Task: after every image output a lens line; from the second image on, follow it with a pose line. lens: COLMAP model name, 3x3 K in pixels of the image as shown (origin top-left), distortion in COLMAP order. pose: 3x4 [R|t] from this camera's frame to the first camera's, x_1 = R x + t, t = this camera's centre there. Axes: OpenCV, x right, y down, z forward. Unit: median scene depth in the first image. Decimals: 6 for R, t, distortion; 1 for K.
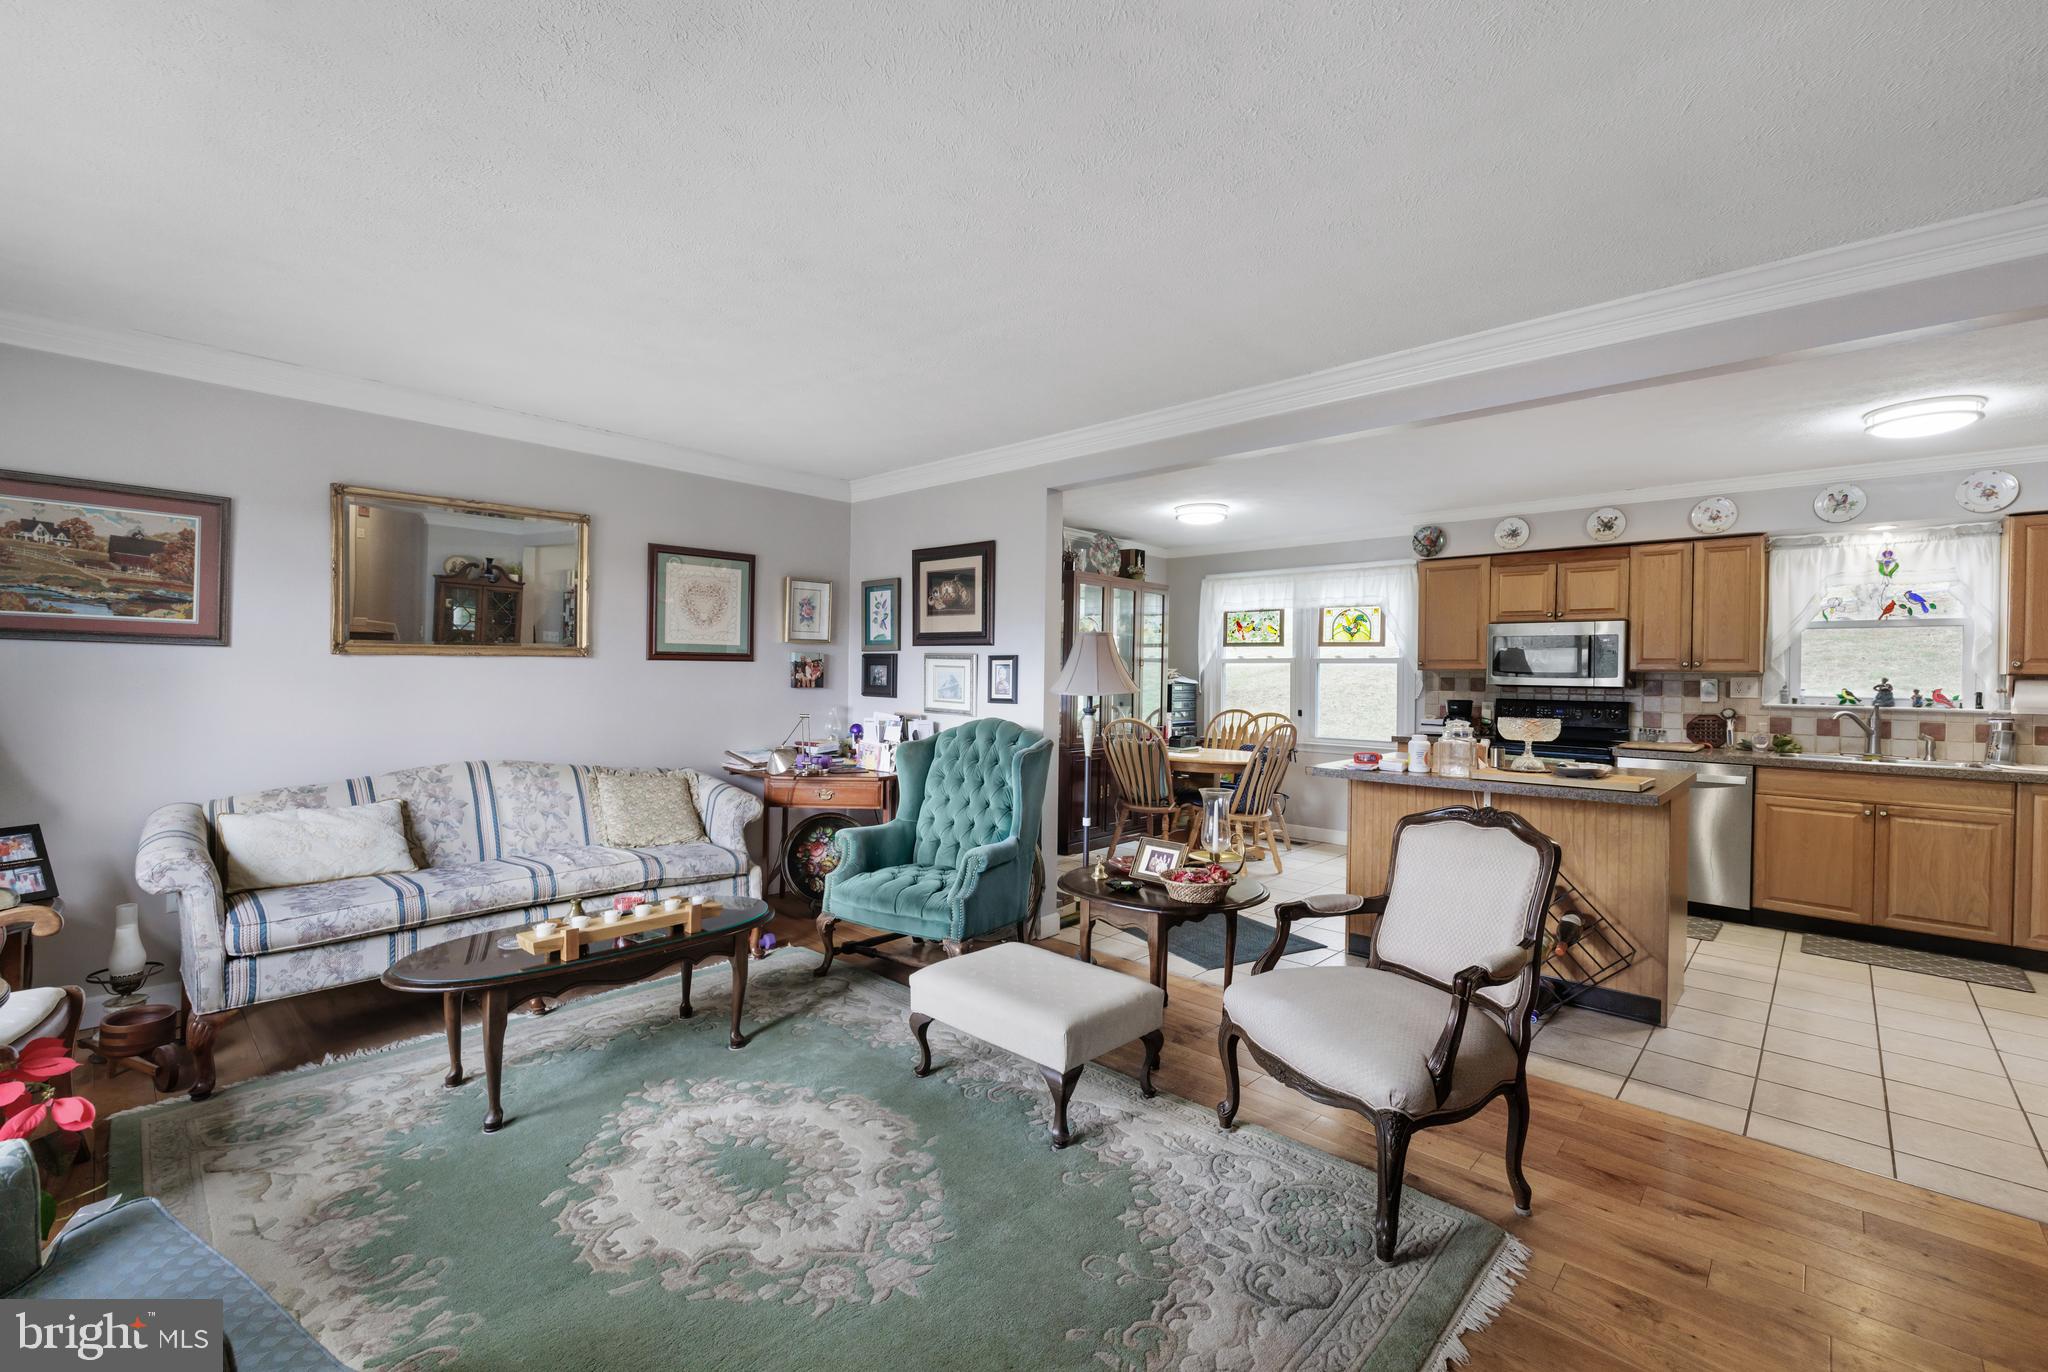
lens RADIAL K [[866.0, 0, 1022.3], [0, 866.0, 697.4], [0, 0, 1]] dist [-0.000794, -0.000564]
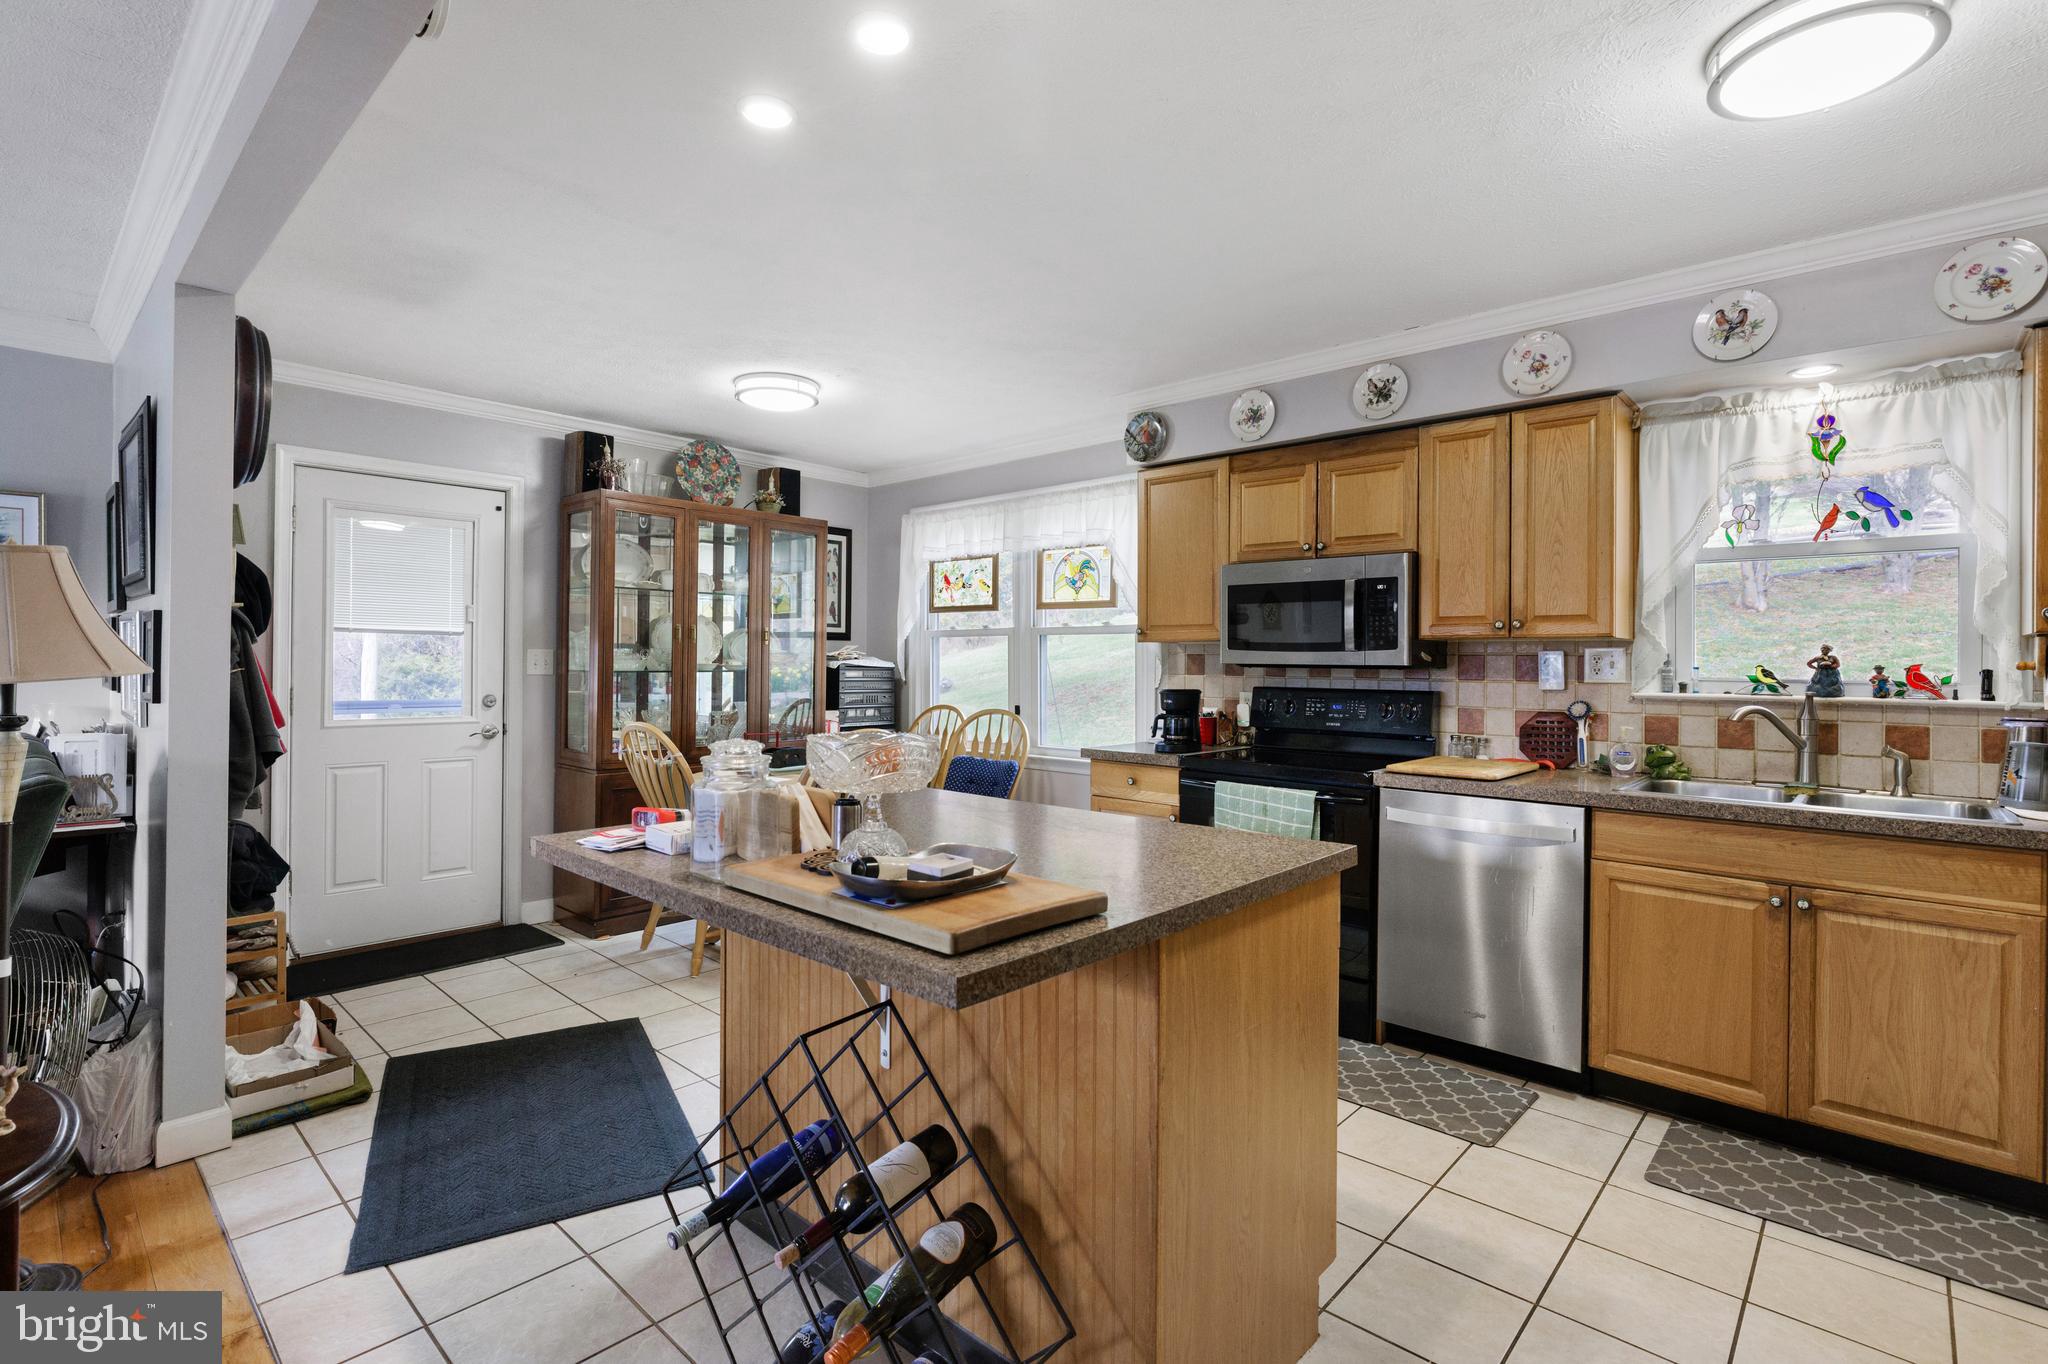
lens RADIAL K [[957.4, 0, 1024.0], [0, 957.4, 682.0], [0, 0, 1]] dist [-0.009115, 0.001265]
pose [[0.999902, -0.006599, 0.012309, 0.457702], [0.006677, 0.999958, -0.006347, 0.001473], [-0.012267, 0.006429, 0.999904, 0.381154]]
